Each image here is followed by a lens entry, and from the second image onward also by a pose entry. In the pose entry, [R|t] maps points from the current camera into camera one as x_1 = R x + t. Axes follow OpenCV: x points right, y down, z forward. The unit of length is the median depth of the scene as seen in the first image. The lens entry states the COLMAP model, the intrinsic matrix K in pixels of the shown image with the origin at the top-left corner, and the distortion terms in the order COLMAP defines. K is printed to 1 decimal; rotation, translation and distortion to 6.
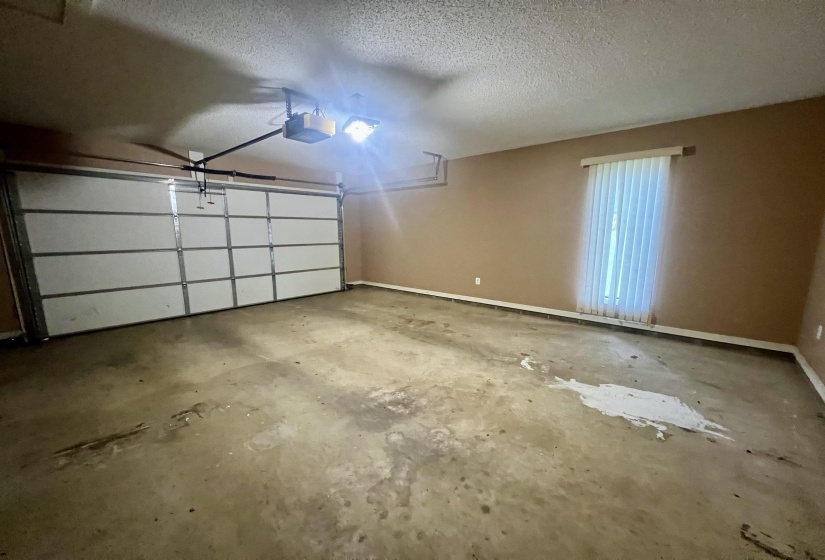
lens RADIAL K [[325.7, 0, 409.7], [0, 325.7, 277.2], [0, 0, 1]] dist [-0.001059, 0.000109]
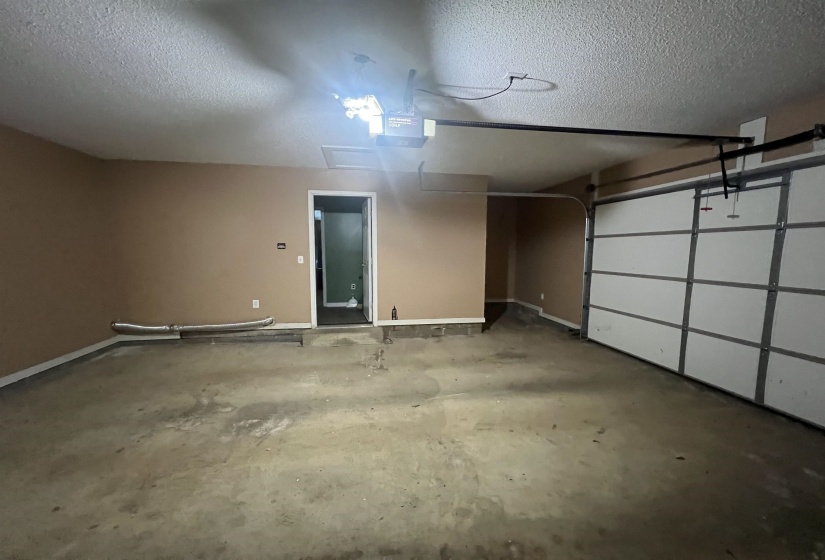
lens RADIAL K [[325.7, 0, 409.7], [0, 325.7, 277.2], [0, 0, 1]] dist [-0.001059, 0.000109]
pose [[-0.615392, 0.065631, -0.785484, 0.379647], [-0.114468, 0.978522, 0.171440, -0.257599], [0.779865, 0.195416, -0.594662, 1.706057]]
